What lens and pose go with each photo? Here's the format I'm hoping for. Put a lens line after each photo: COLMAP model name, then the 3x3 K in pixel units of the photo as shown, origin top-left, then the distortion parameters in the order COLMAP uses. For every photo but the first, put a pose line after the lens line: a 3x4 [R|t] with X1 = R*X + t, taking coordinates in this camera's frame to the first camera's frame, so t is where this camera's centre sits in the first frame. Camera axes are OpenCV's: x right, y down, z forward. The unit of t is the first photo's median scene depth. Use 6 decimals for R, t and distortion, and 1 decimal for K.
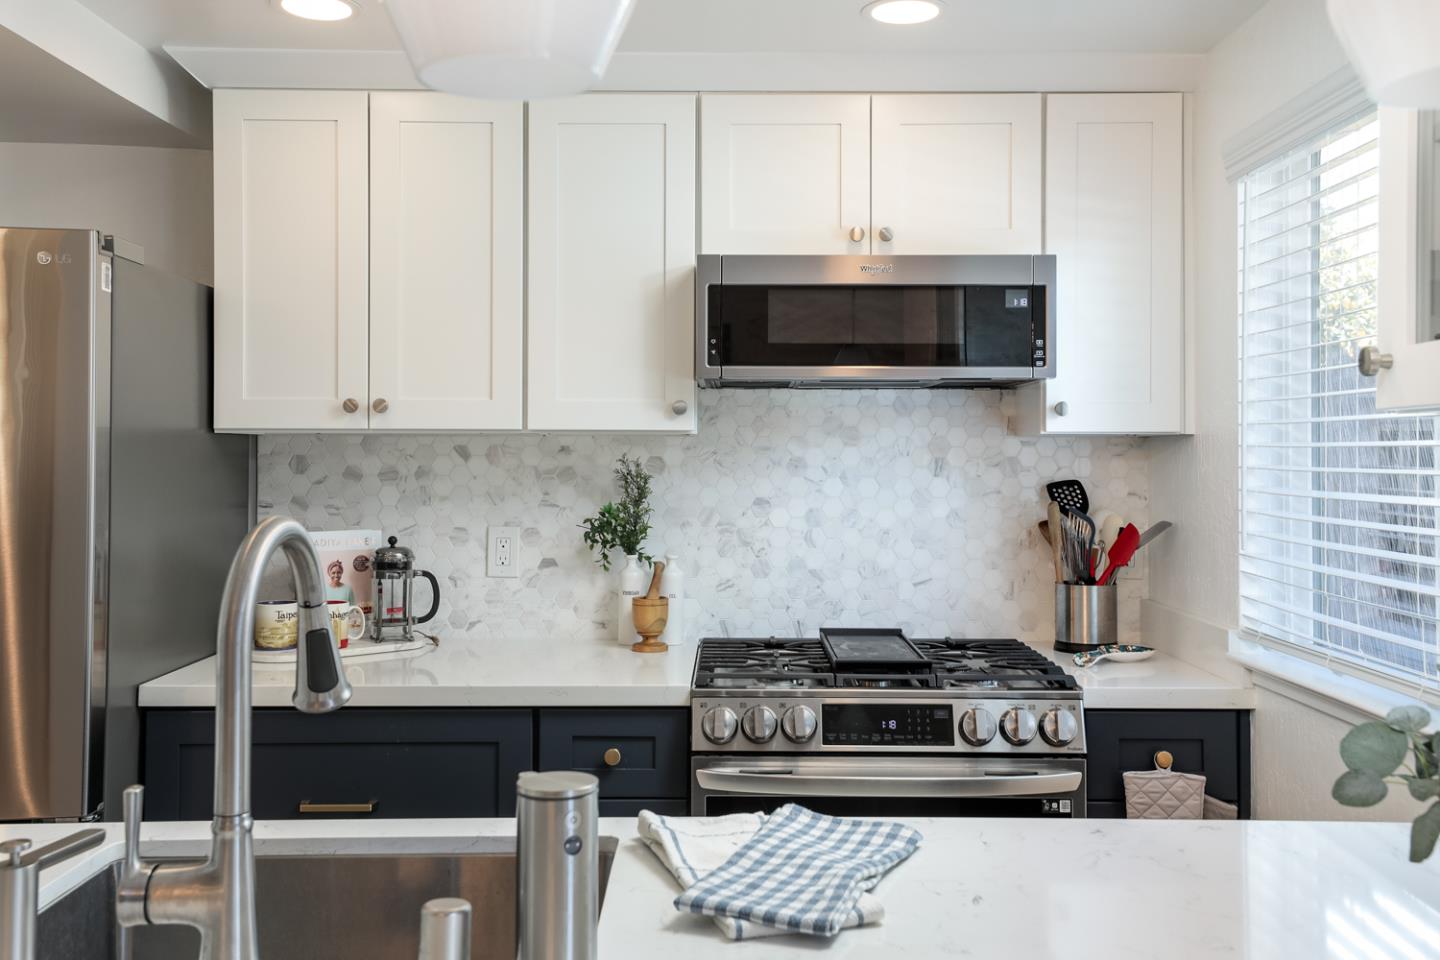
lens RADIAL K [[1364.6, 0, 725.3], [0, 1364.6, 432.2], [0, 0, 1]] dist [0.053161, 0.000000]
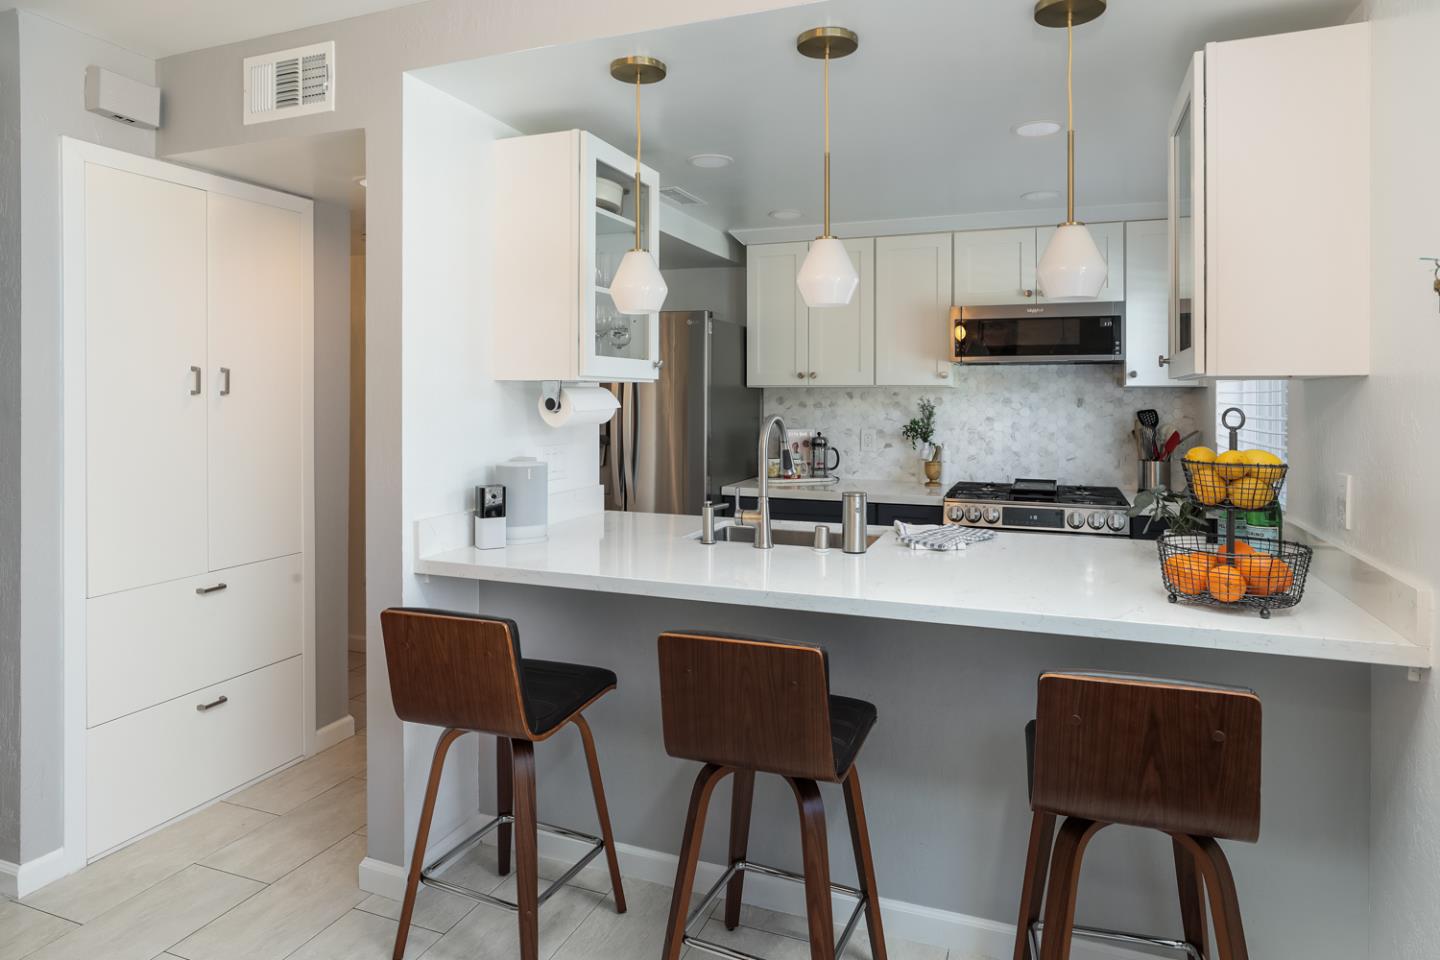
lens RADIAL K [[844.2, 0, 732.1], [0, 844.2, 392.2], [0, 0, 1]] dist [-0.006188, -0.001790]
pose [[0.936606, -0.000542, -0.350384, 0.114227], [0.003853, 0.999954, 0.008754, -0.003213], [0.350363, -0.009549, 0.936565, -0.368891]]
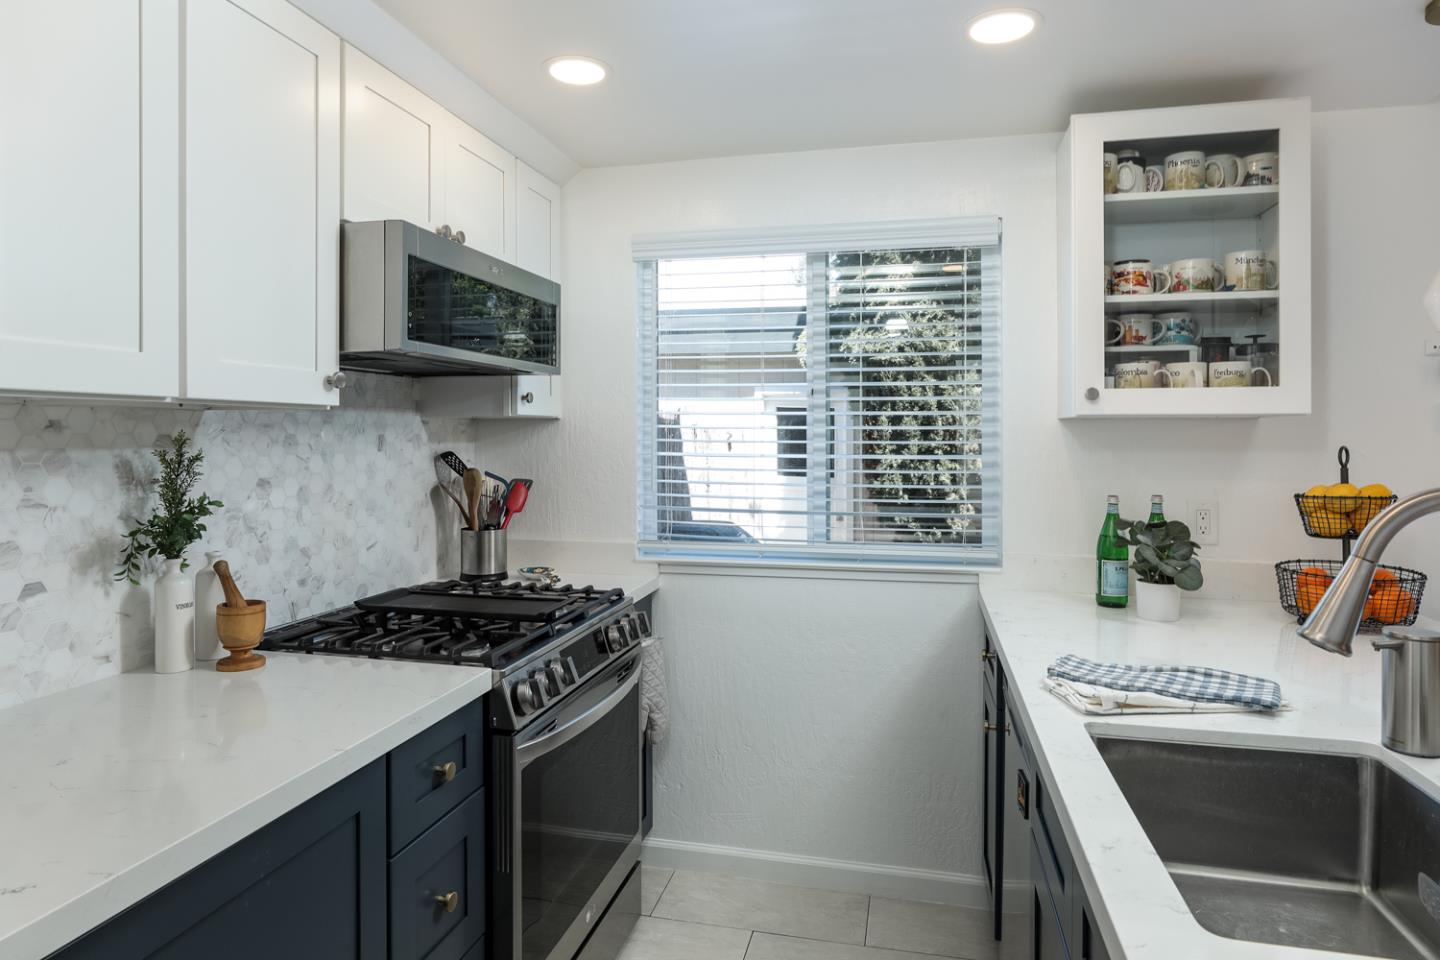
lens RADIAL K [[844.2, 0, 728.7], [0, 844.2, 429.2], [0, 0, 1]] dist [-0.006188, -0.001790]
pose [[0.220954, 0.001511, 0.975283, -0.478039], [-0.017188, 0.999850, 0.002345, 0.007771], [-0.975133, -0.017281, 0.220947, 0.579488]]
